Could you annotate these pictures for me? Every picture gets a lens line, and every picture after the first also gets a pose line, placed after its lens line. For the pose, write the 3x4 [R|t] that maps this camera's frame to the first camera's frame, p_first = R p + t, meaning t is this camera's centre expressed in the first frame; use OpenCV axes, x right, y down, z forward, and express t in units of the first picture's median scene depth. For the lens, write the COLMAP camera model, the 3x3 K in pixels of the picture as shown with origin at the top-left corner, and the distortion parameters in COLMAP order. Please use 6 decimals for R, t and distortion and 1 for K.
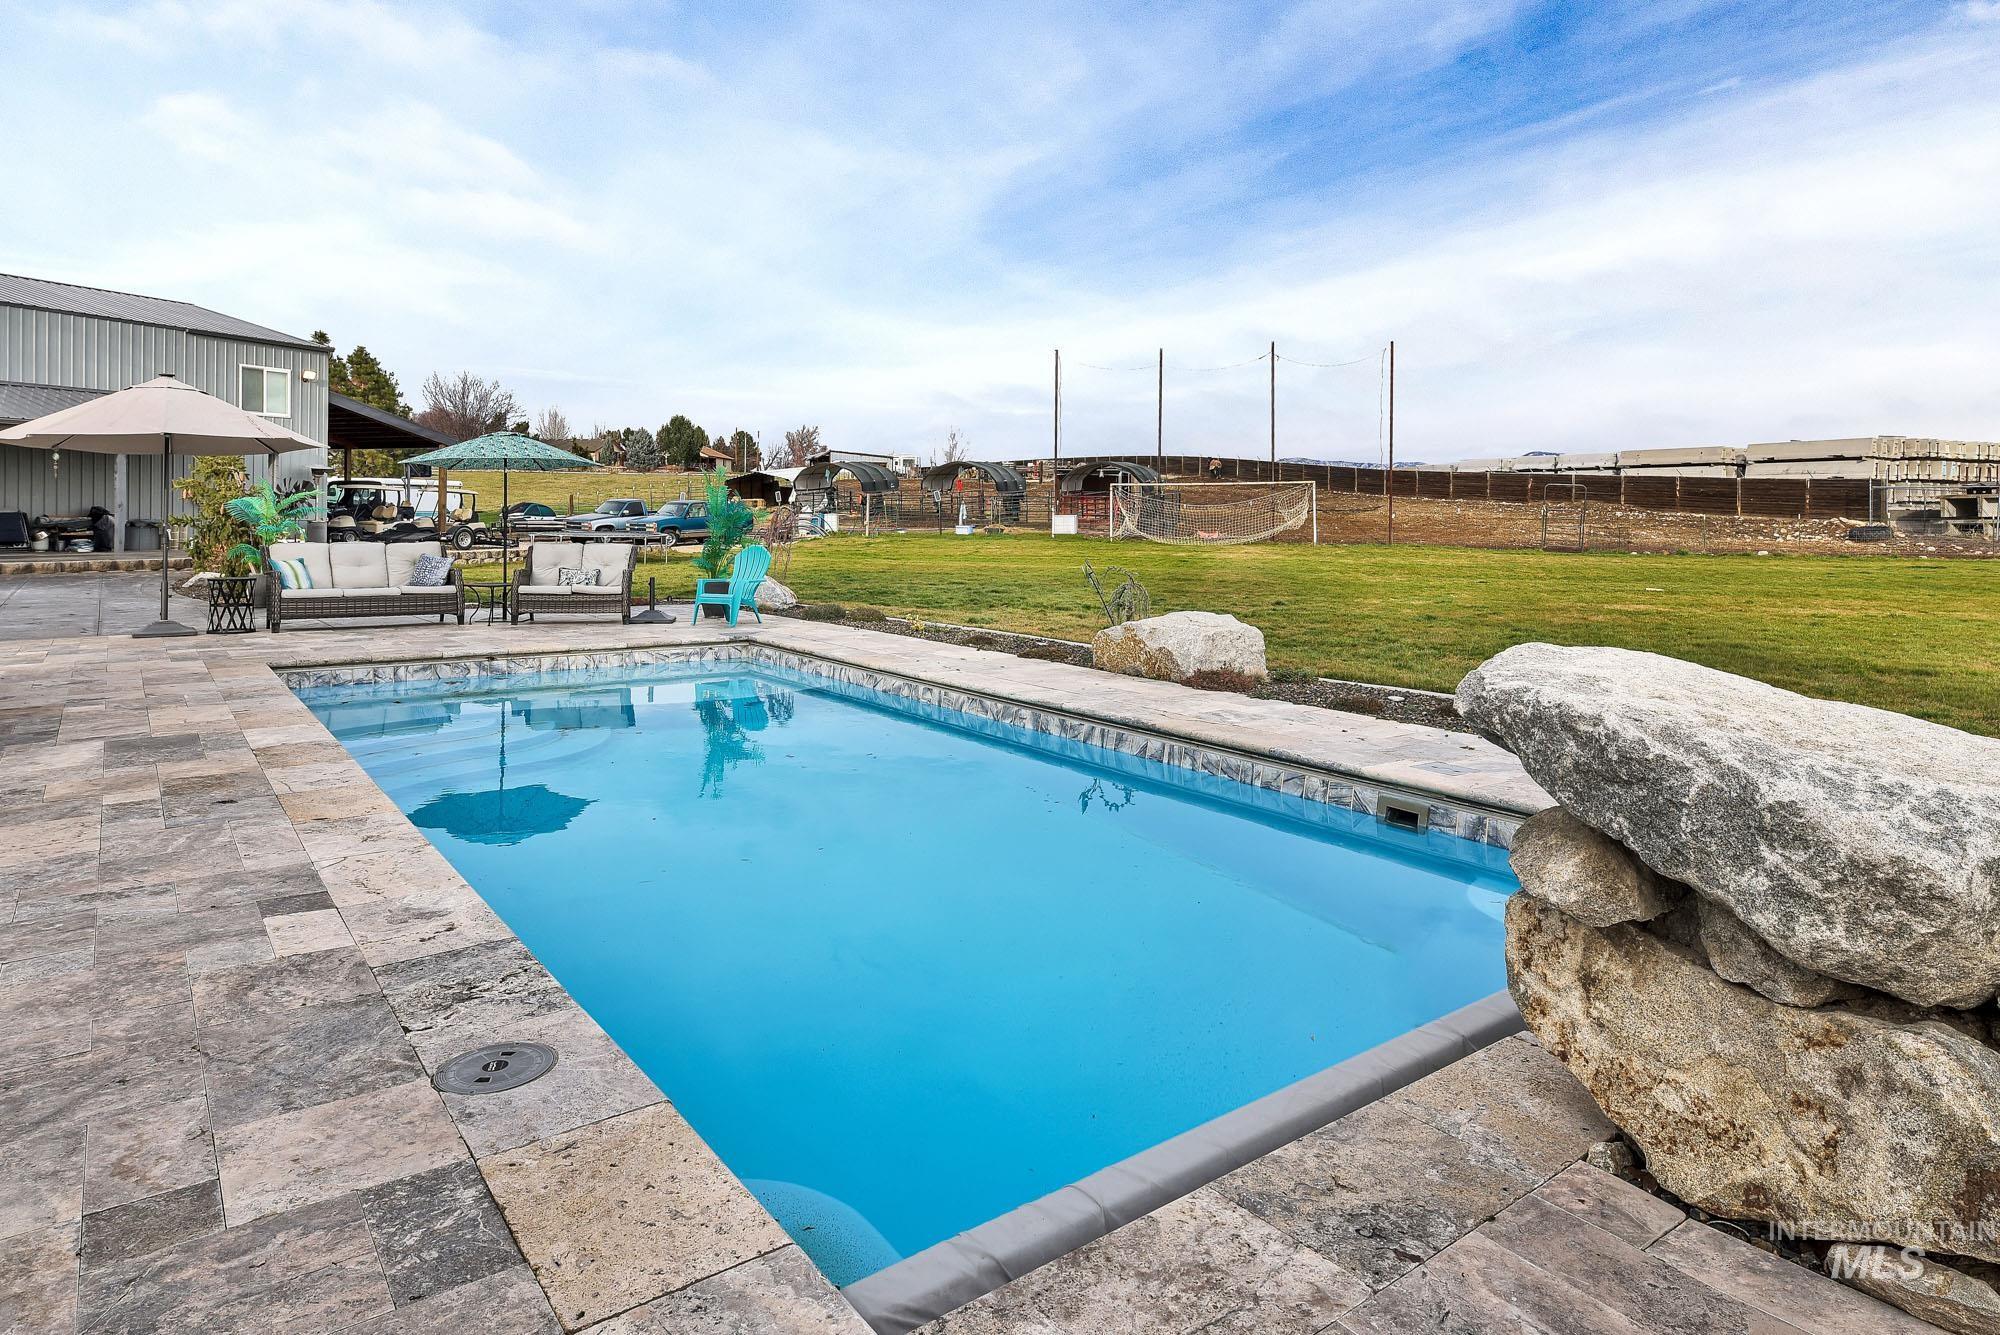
lens RADIAL K [[1146.5, 0, 1008.0], [0, 1146.5, 661.3], [0, 0, 1]] dist [0.001929, 0.000387]
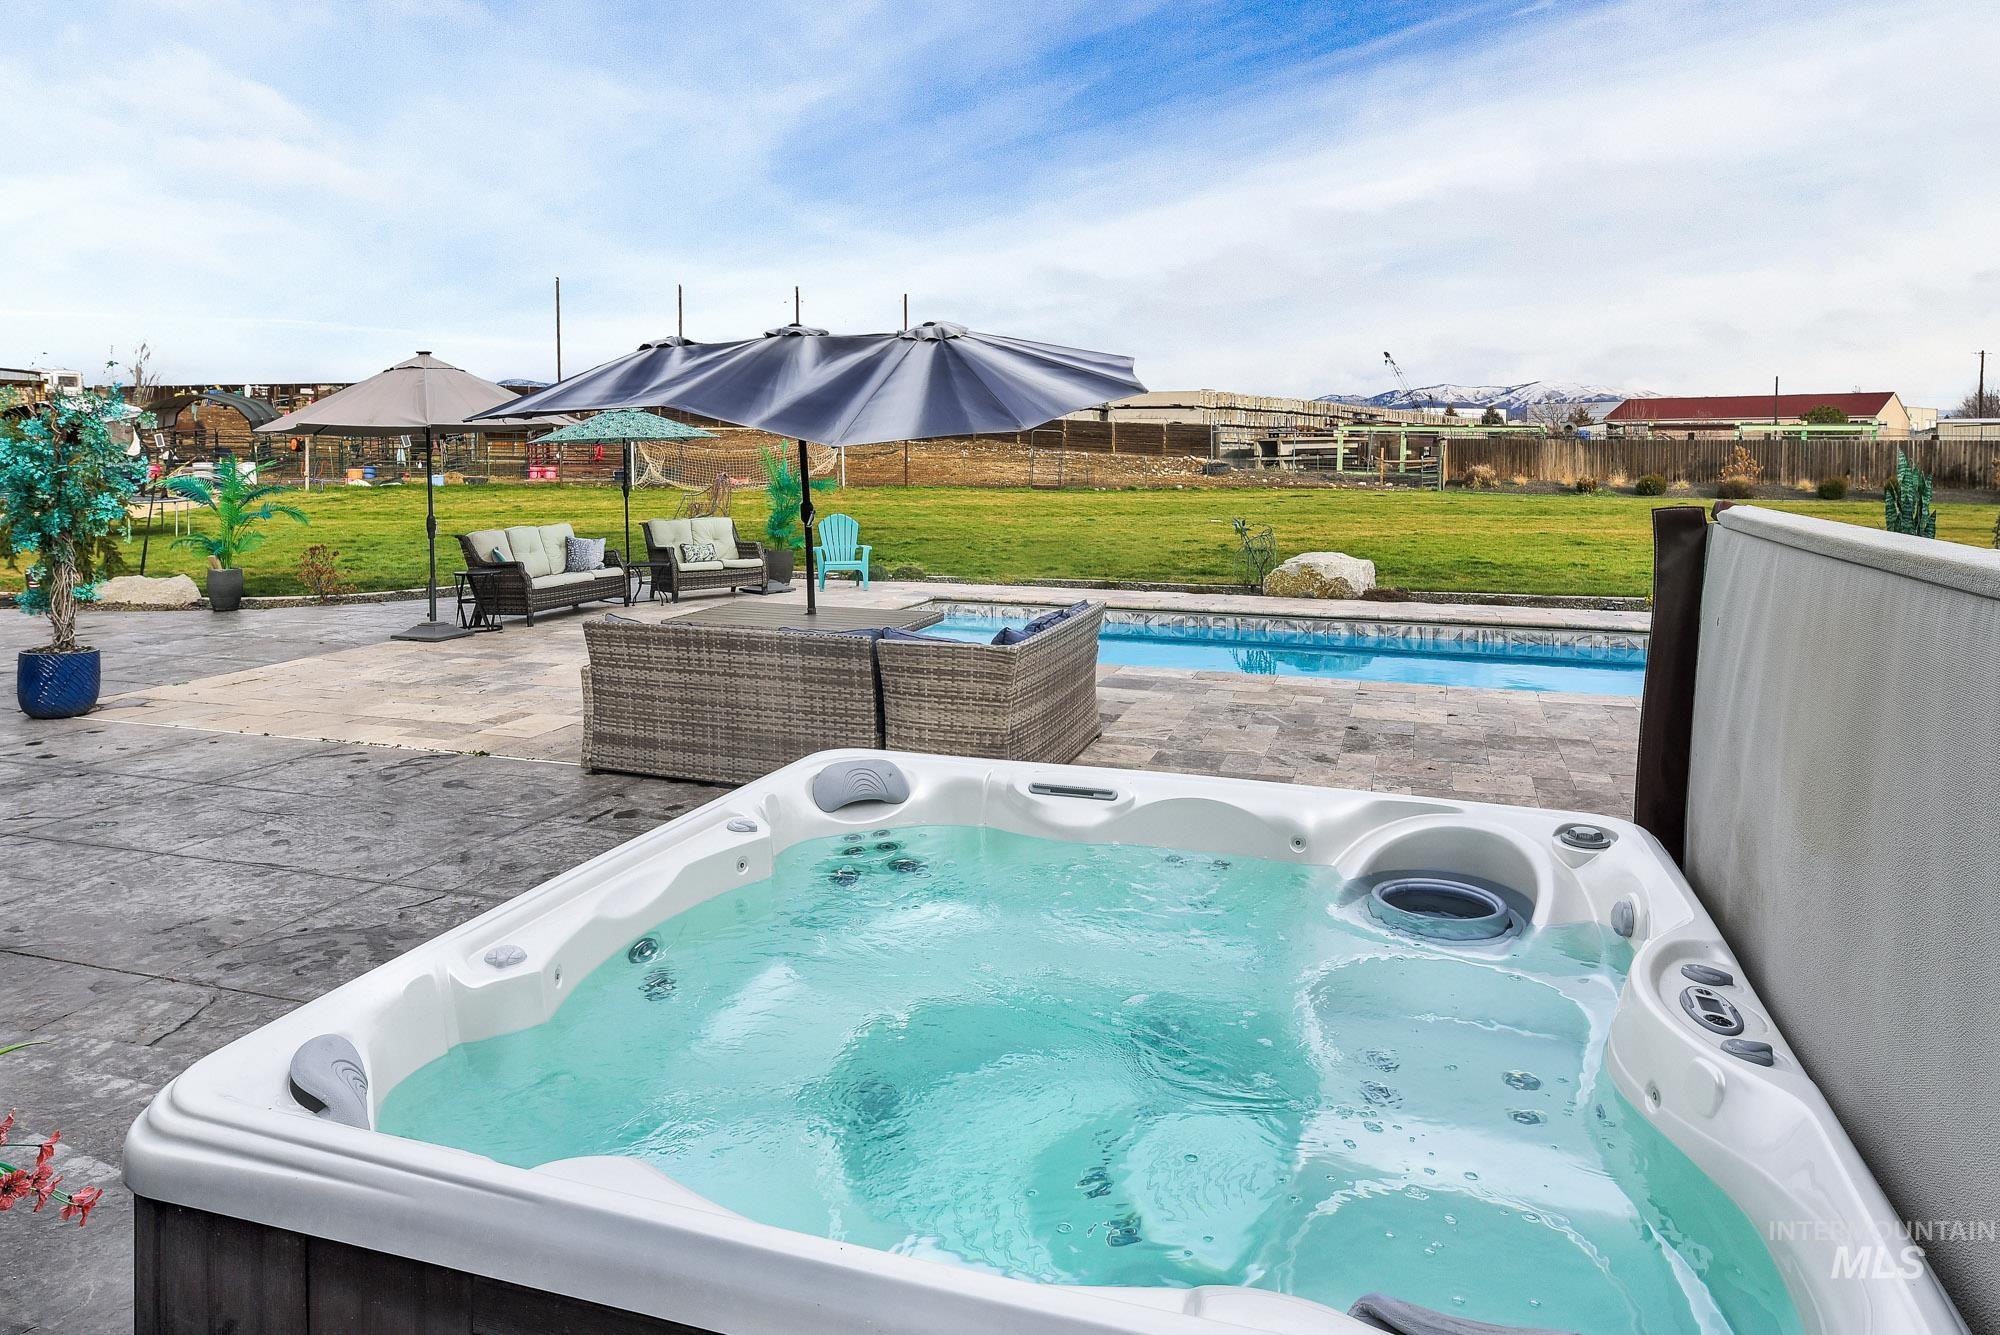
lens RADIAL K [[1262.1, 0, 1007.1], [0, 1262.1, 661.0], [0, 0, 1]] dist [0.005801, 0.000536]
pose [[0.825877, -0.099393, 0.555021, -0.814992], [0.076477, 0.994990, 0.064385, -0.030462], [-0.558640, -0.010728, 0.829341, -0.077197]]
